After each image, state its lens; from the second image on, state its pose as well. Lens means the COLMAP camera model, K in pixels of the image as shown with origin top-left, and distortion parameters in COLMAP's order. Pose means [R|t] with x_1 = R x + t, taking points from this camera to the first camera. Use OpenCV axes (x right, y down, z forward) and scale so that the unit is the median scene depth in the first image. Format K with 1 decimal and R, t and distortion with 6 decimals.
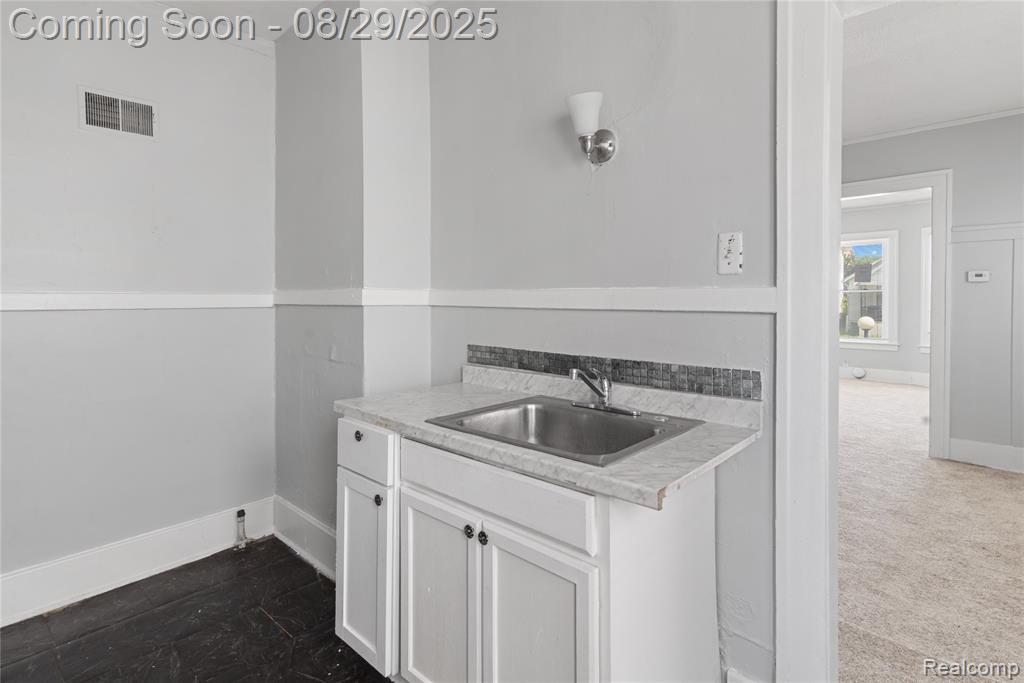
lens RADIAL K [[500.8, 0, 503.6], [0, 500.8, 304.4], [0, 0, 1]] dist [0.002991, 0.000931]
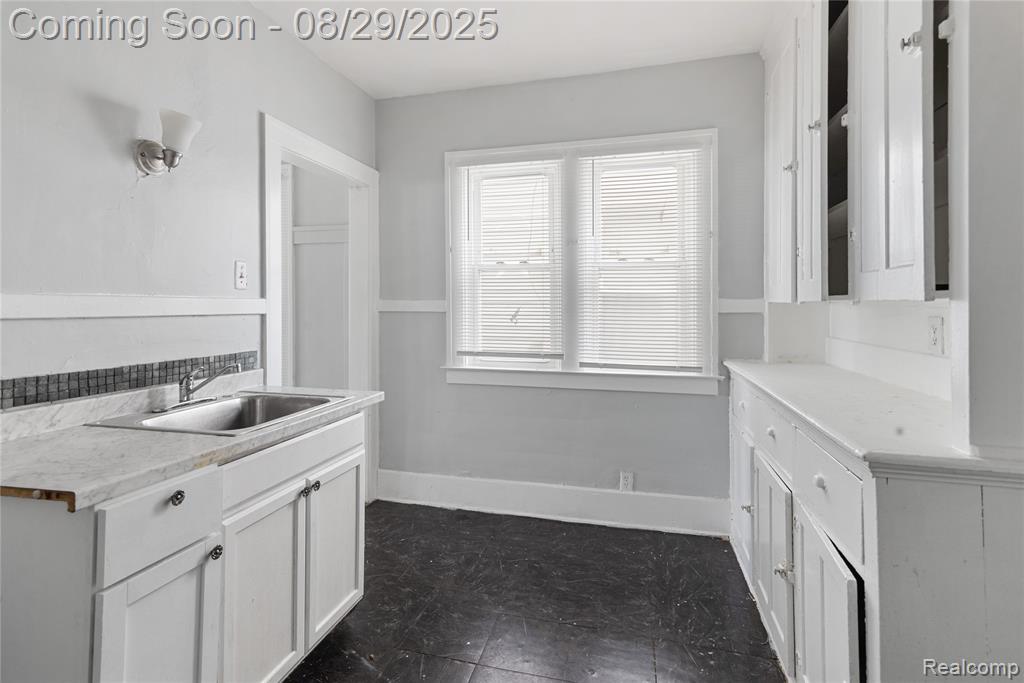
lens RADIAL K [[500.8, 0, 503.7], [0, 500.8, 295.4], [0, 0, 1]] dist [0.002991, 0.000931]
pose [[-0.458207, 0.017100, 0.888681, -1.149035], [0.008009, 0.999854, -0.015110, -0.011610], [-0.888809, 0.000194, -0.458277, 0.919931]]
